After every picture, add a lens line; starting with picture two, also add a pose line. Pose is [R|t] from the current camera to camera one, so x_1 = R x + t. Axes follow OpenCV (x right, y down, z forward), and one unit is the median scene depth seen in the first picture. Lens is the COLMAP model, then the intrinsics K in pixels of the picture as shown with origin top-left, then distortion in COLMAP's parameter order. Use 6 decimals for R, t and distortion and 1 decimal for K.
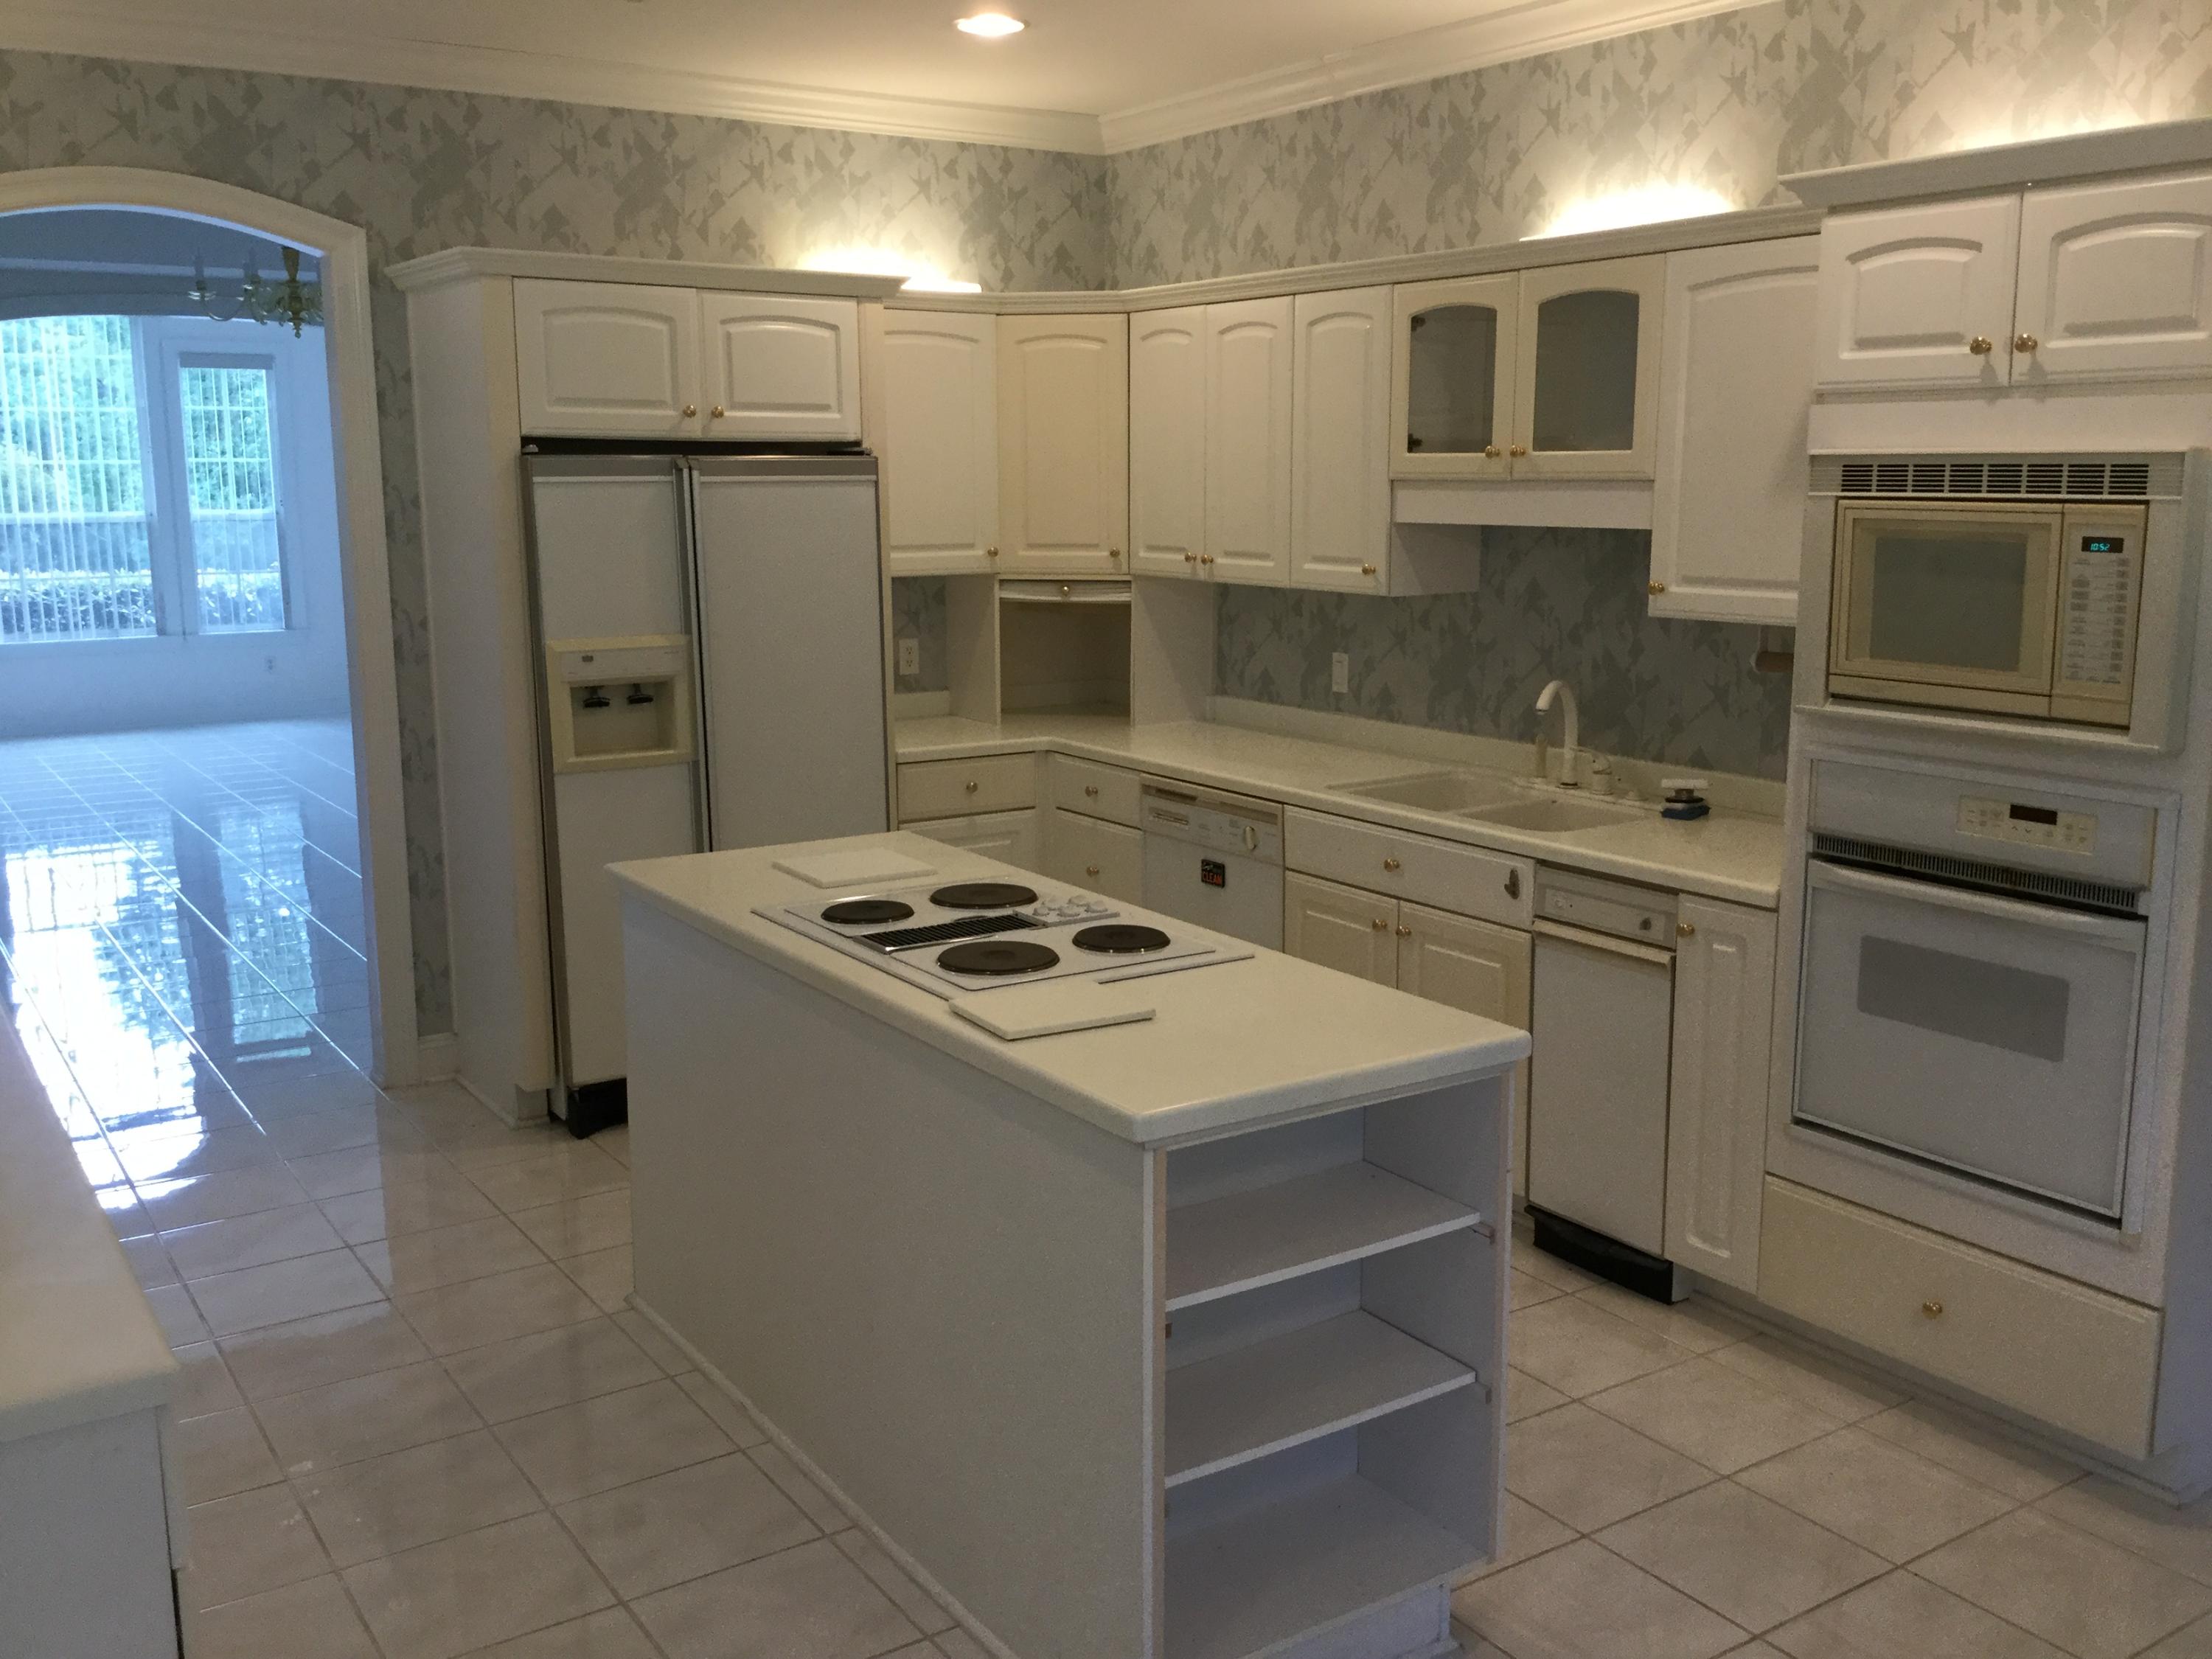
lens RADIAL K [[1985.6, 0, 1106.0], [0, 1985.6, 829.5], [0, 0, 1]] dist [0.135777, -0.225785]
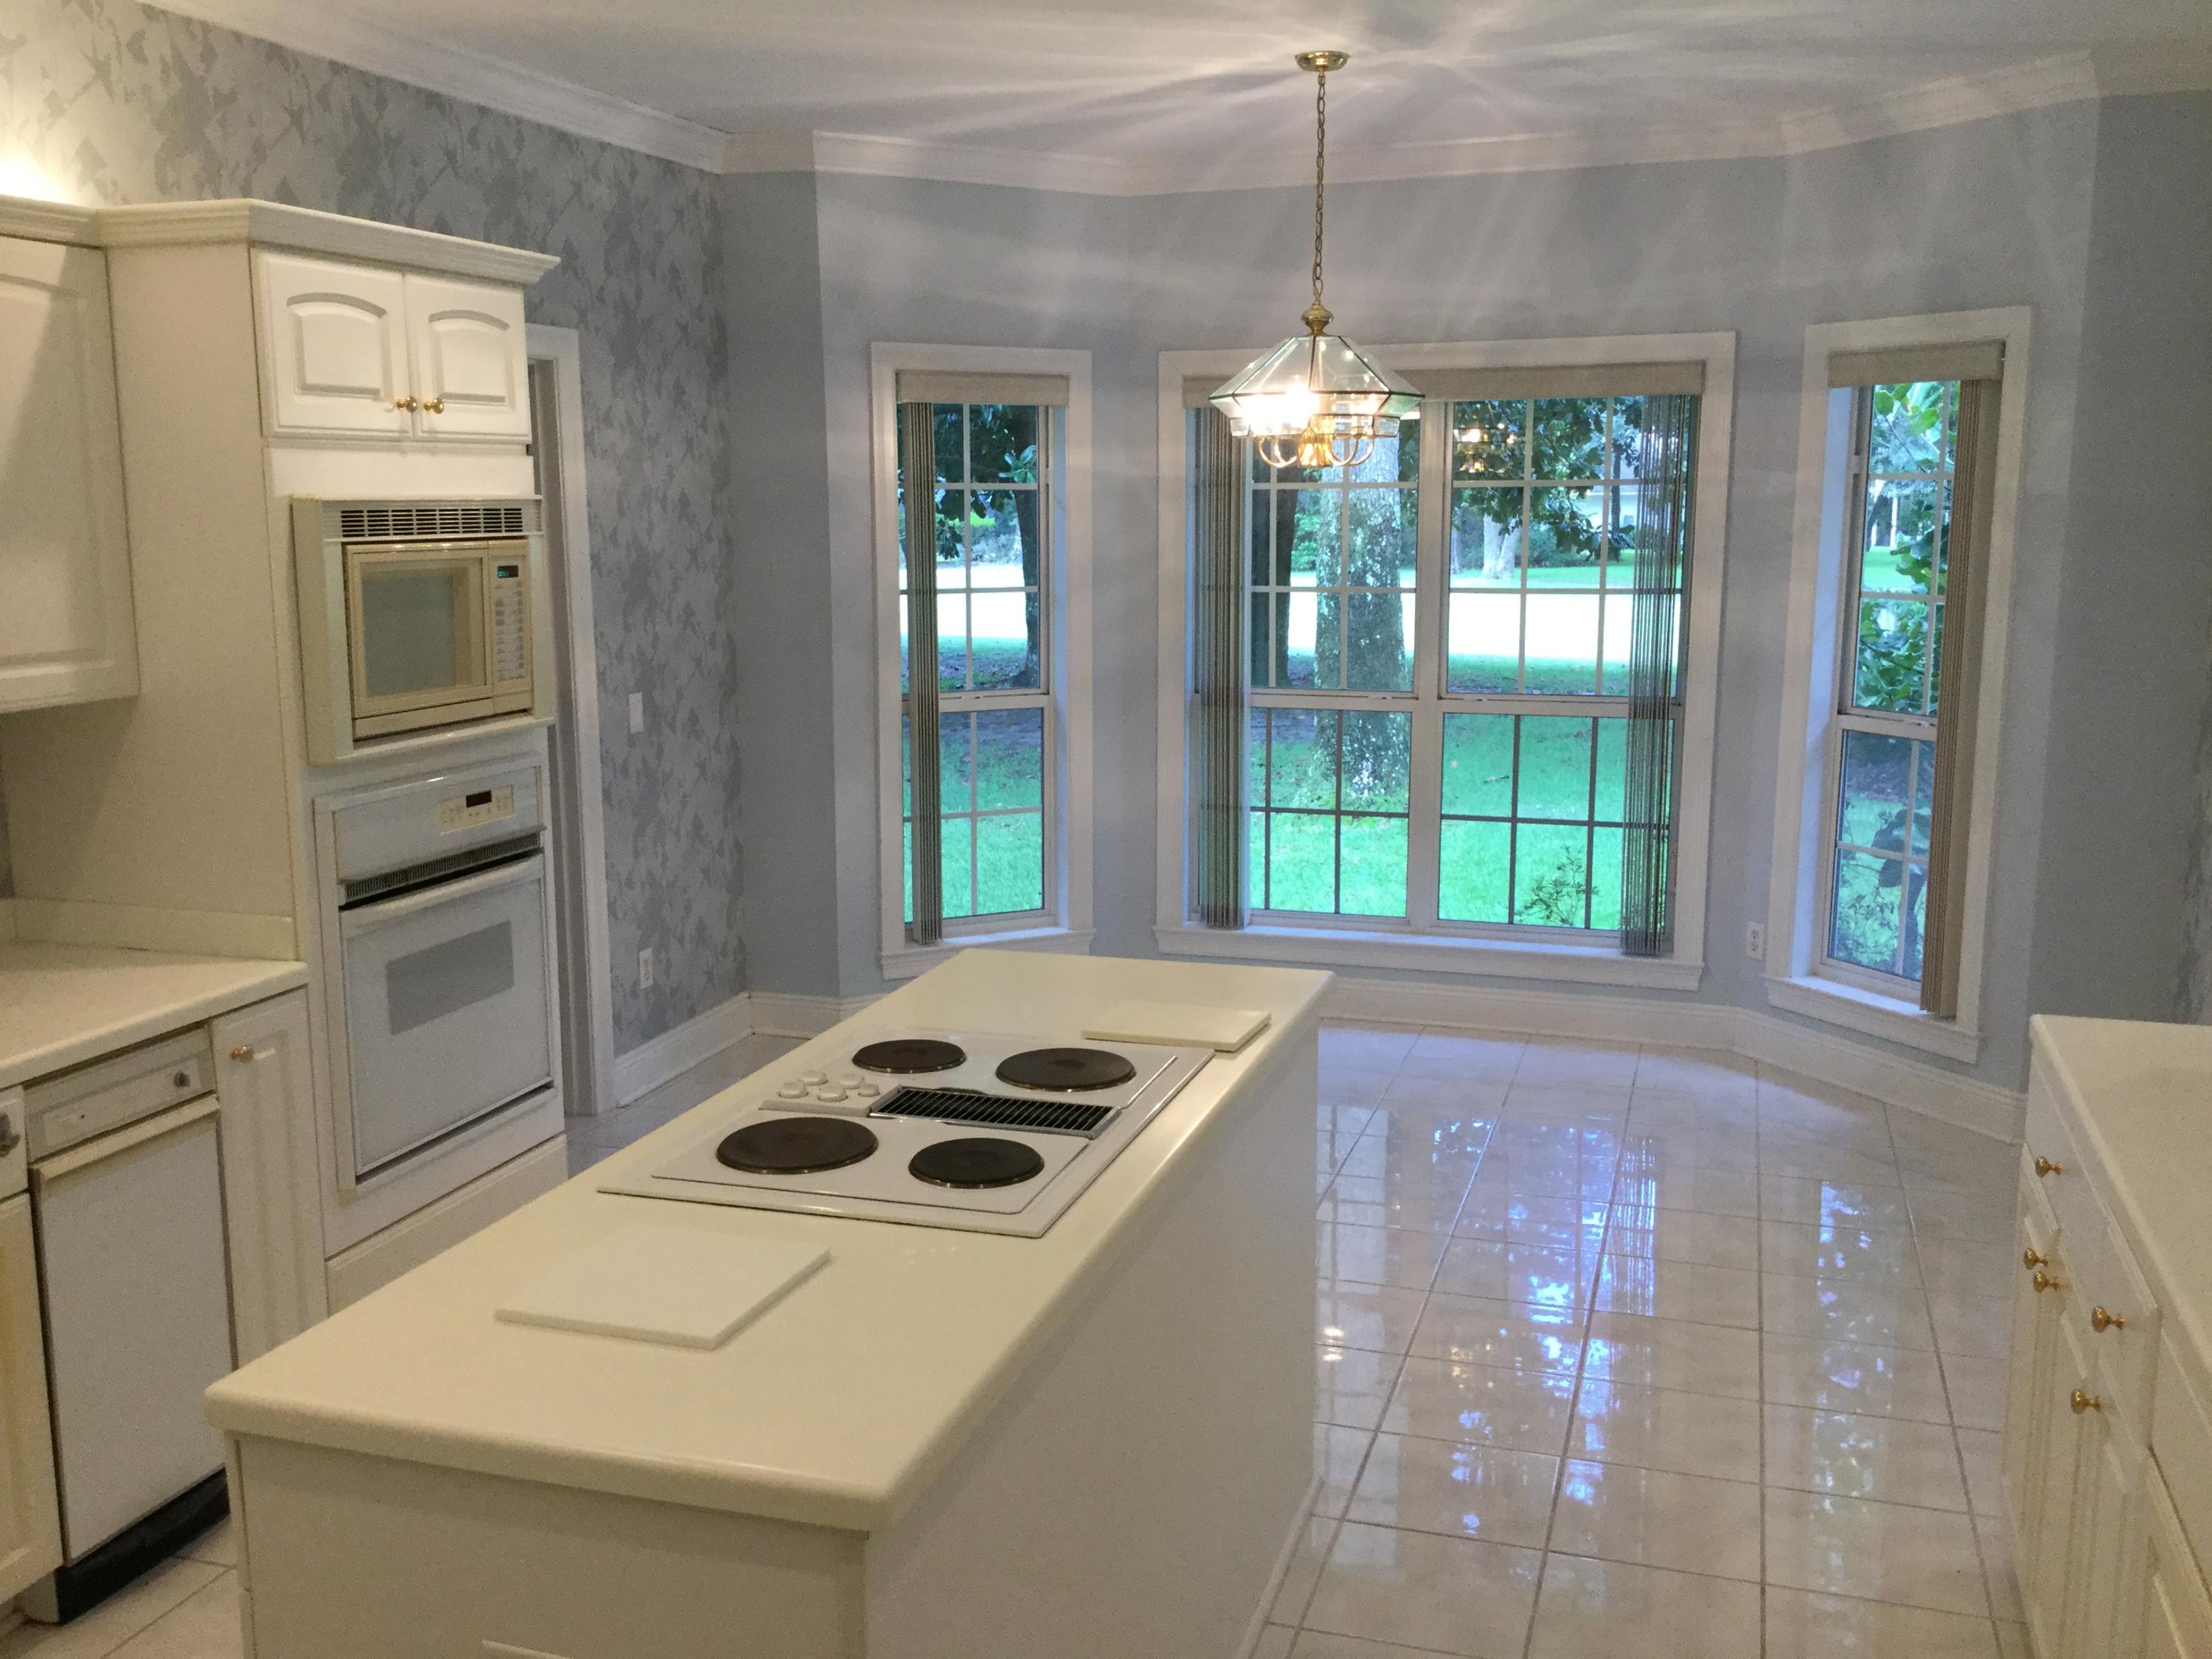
lens RADIAL K [[1985.6, 0, 1106.0], [0, 1985.6, 829.5], [0, 0, 1]] dist [0.135777, -0.225785]
pose [[-0.619447, -0.125737, 0.774903, -0.651610], [0.149898, 0.949984, 0.273973, -0.242901], [-0.770594, 0.285869, -0.569617, 1.296827]]
